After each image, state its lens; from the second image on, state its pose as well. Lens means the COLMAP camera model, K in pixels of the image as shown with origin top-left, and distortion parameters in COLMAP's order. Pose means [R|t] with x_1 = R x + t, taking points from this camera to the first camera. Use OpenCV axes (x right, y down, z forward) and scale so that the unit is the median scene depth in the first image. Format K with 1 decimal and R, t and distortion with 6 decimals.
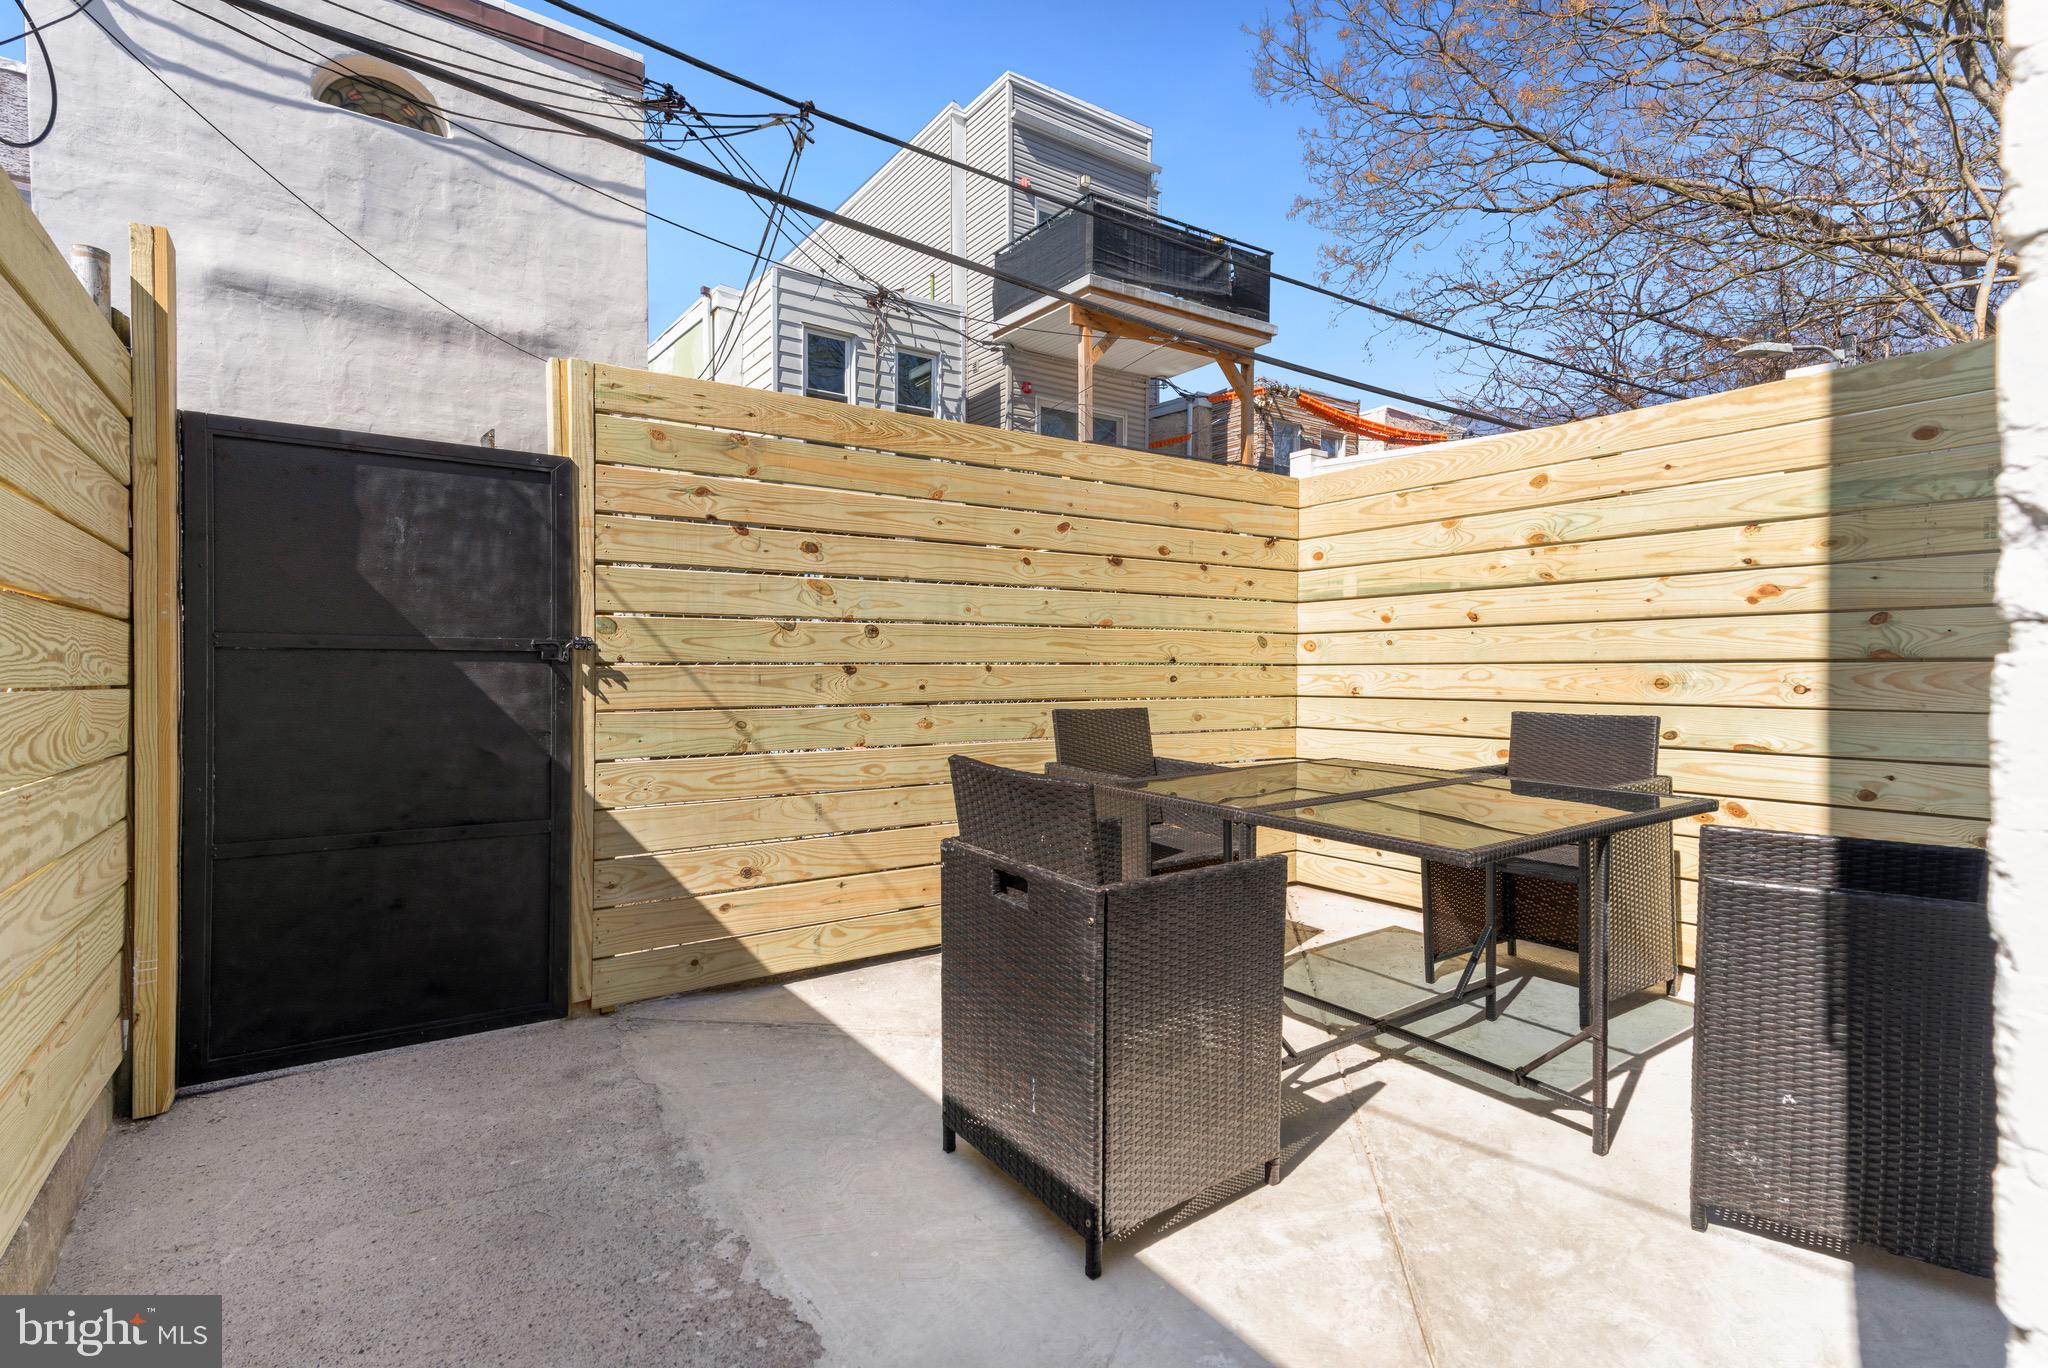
lens RADIAL K [[977.7, 0, 1024.0], [0, 977.7, 684.0], [0, 0, 1]] dist [0.000330, 0.000641]
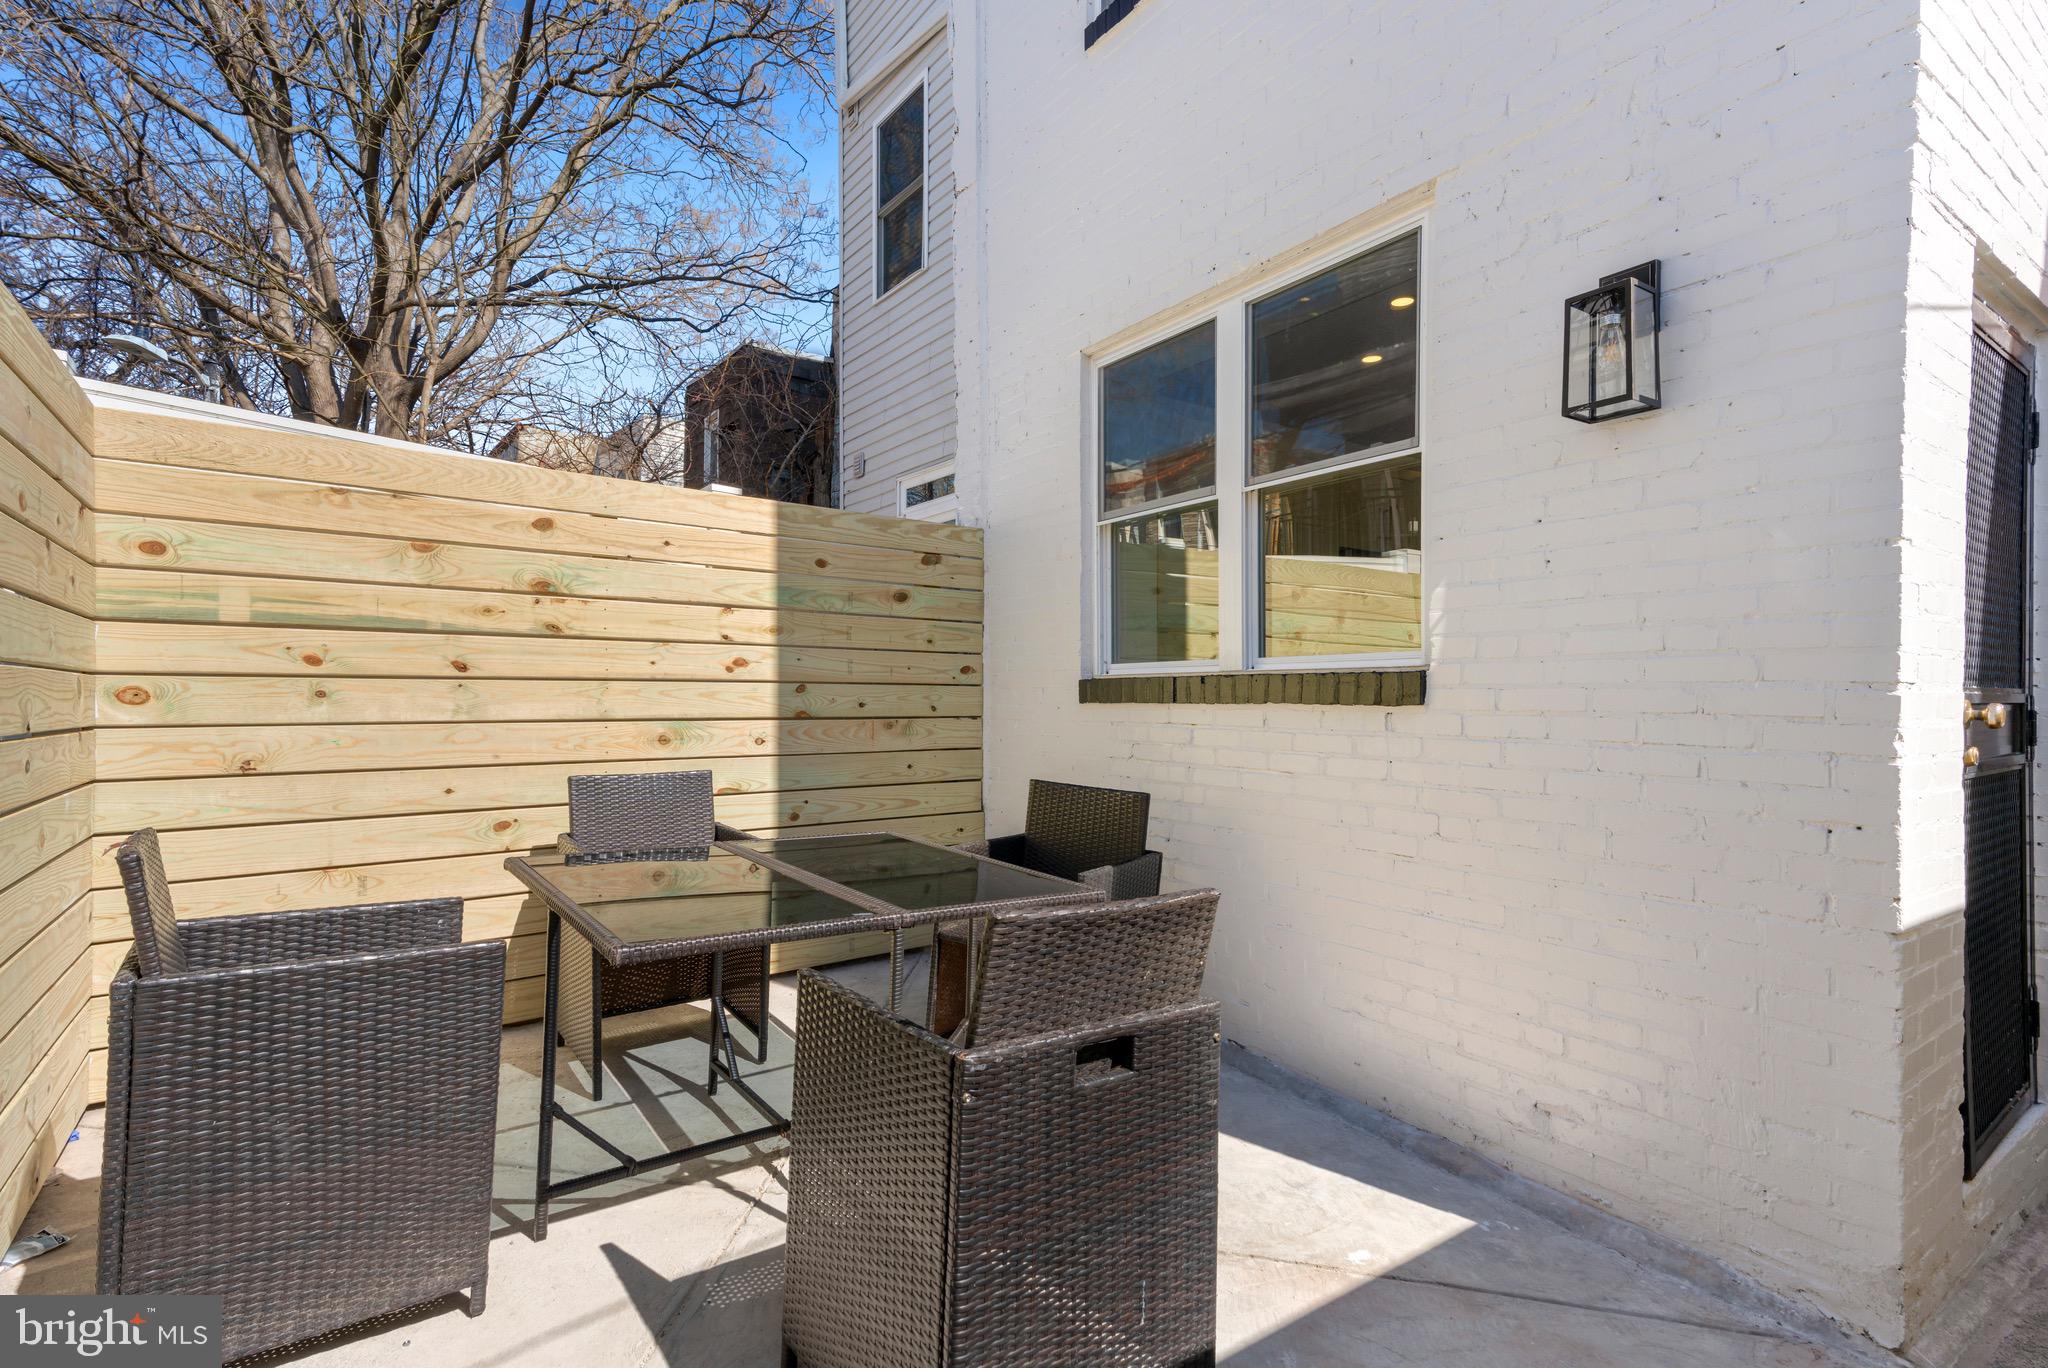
lens RADIAL K [[975.7, 0, 1024.0], [0, 975.7, 684.0], [0, 0, 1]] dist [0.067842, 0.000218]
pose [[-0.039931, 0.012465, 0.999125, -0.466893], [0.003176, 0.999919, -0.012348, -0.047902], [-0.999197, 0.002680, -0.039967, 0.638519]]
